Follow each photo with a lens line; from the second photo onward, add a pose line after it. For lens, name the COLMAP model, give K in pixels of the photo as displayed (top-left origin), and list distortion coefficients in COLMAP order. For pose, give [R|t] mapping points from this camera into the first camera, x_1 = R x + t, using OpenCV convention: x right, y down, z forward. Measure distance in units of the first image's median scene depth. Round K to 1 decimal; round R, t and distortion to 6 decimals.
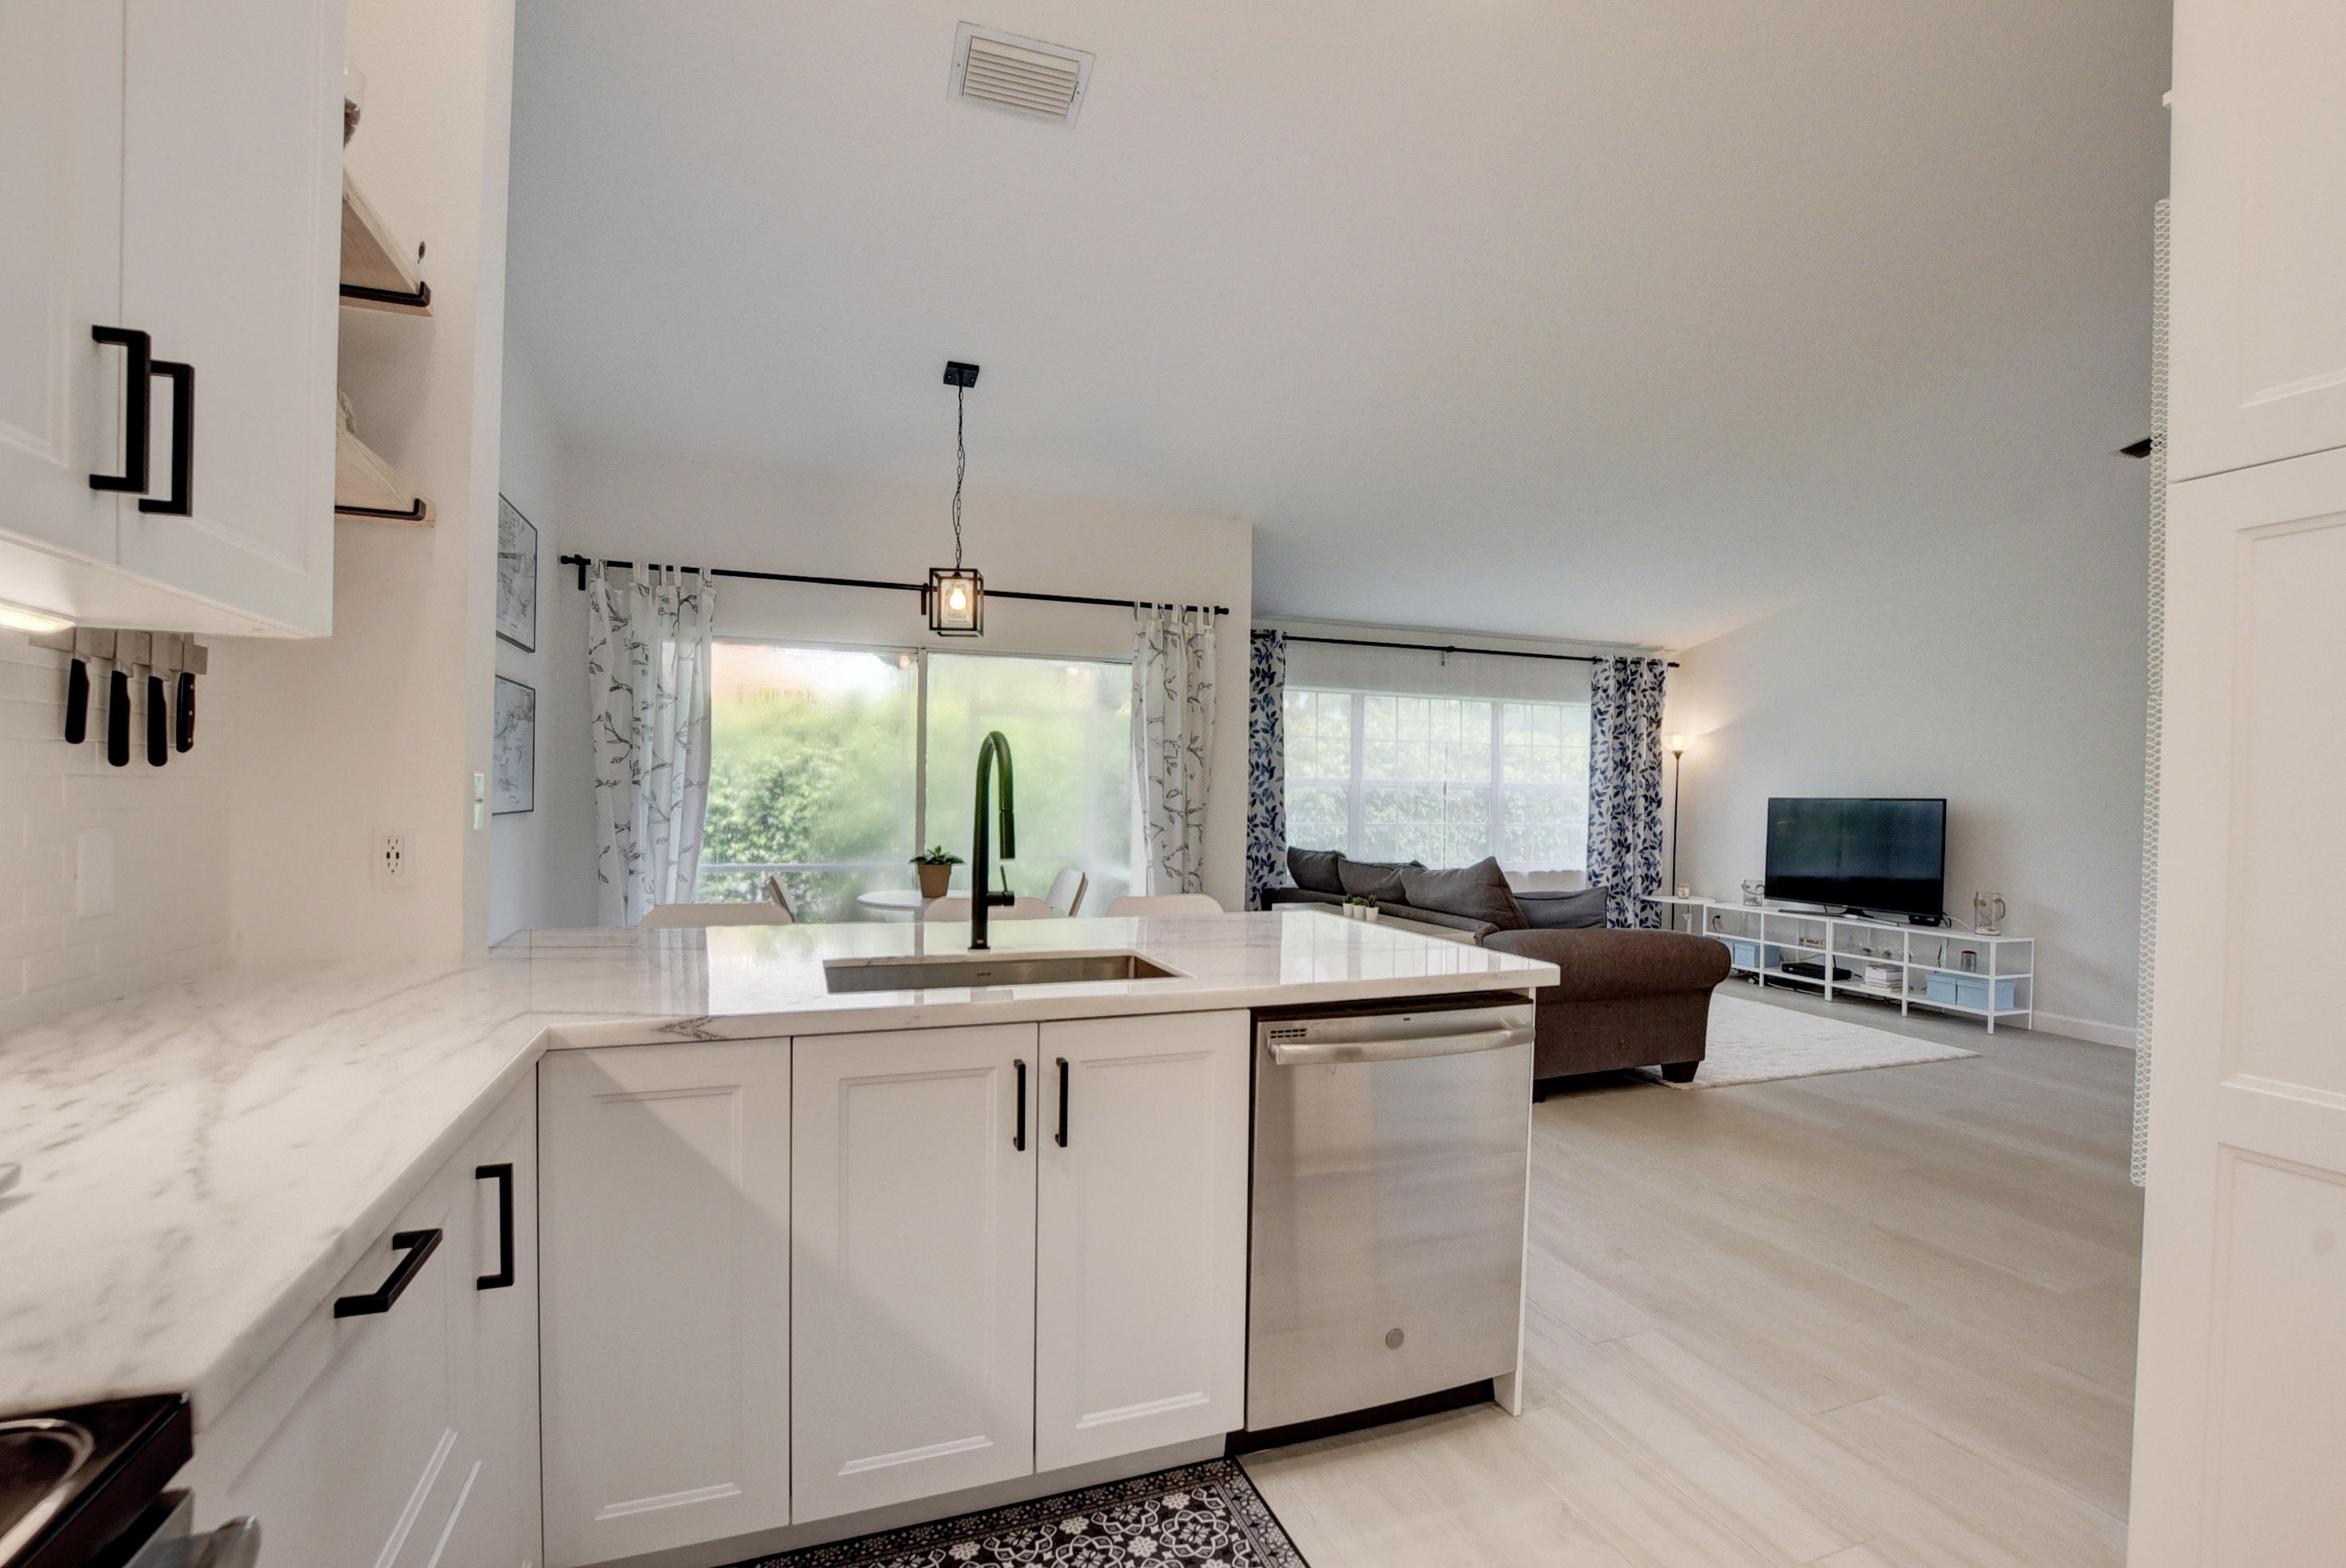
lens RADIAL K [[1026.1, 0, 1170.1], [0, 1026.1, 791.7], [0, 0, 1]] dist [-0.028161, 0.001159]
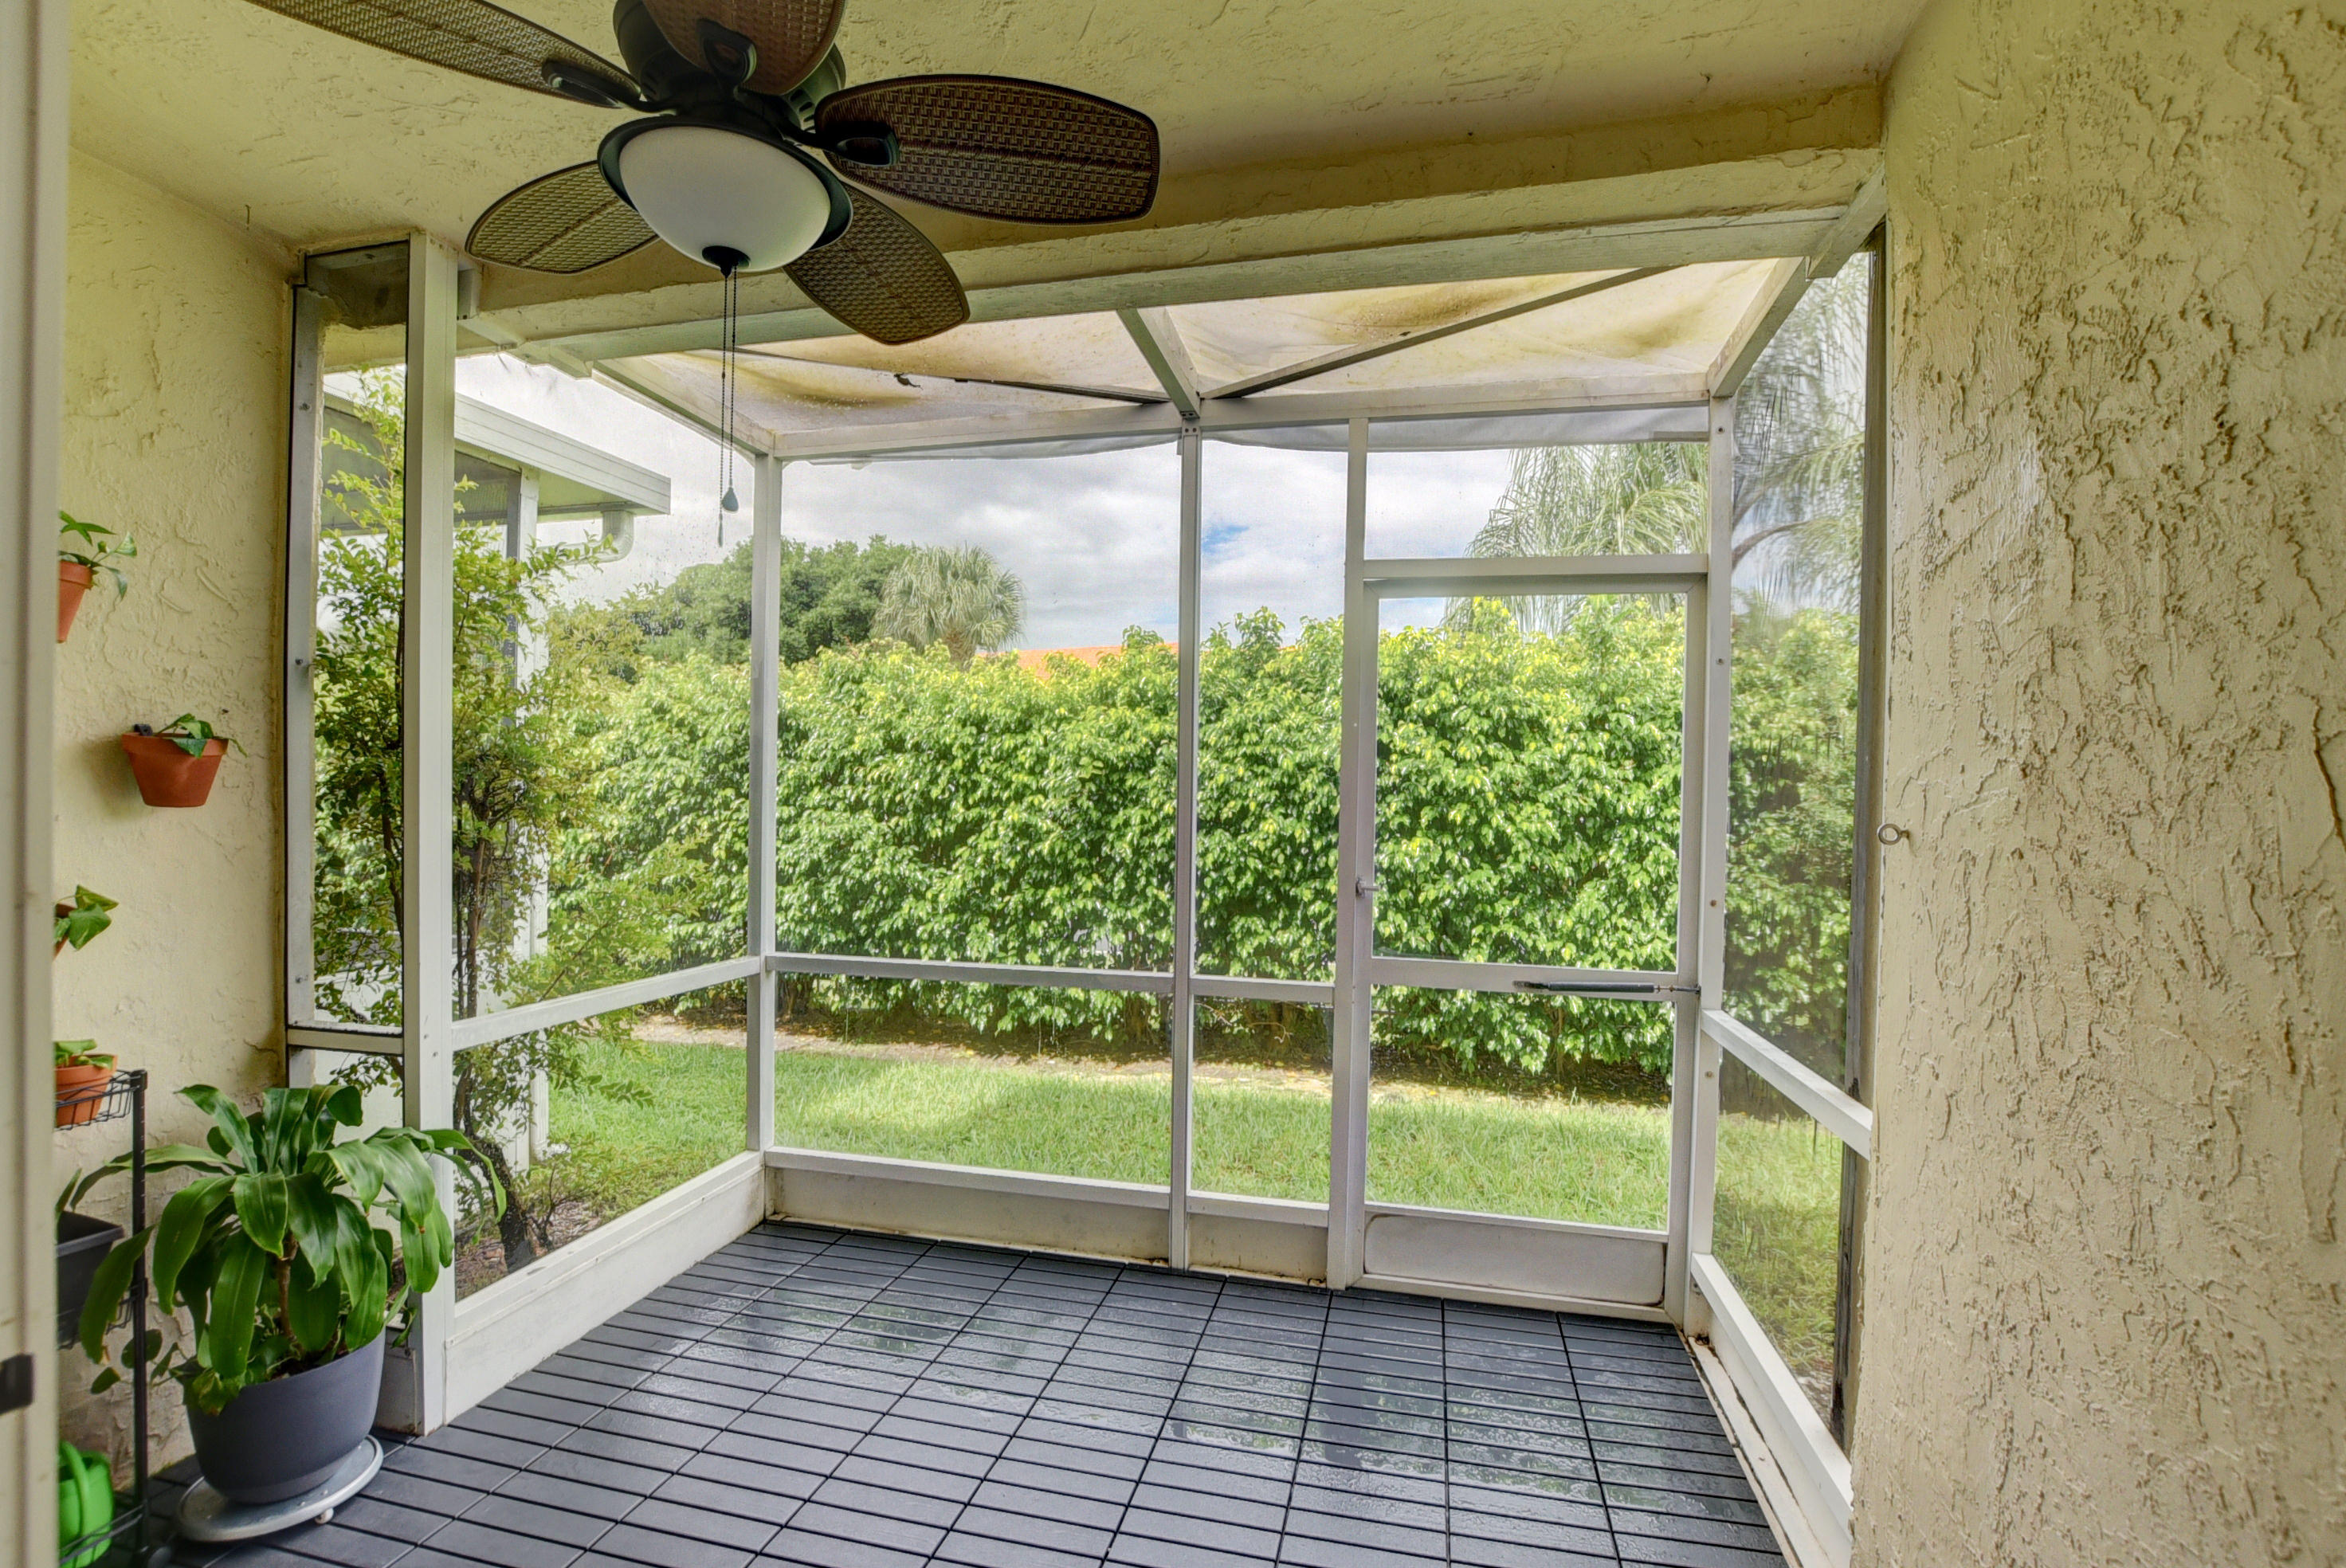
lens RADIAL K [[1026.1, 0, 1174.6], [0, 1026.1, 795.5], [0, 0, 1]] dist [-0.028161, 0.001159]
pose [[0.836950, -0.007137, -0.547233, -0.039035], [-0.000682, 0.999901, -0.014084, 0.005577], [0.547280, 0.012161, 0.836862, 0.535188]]
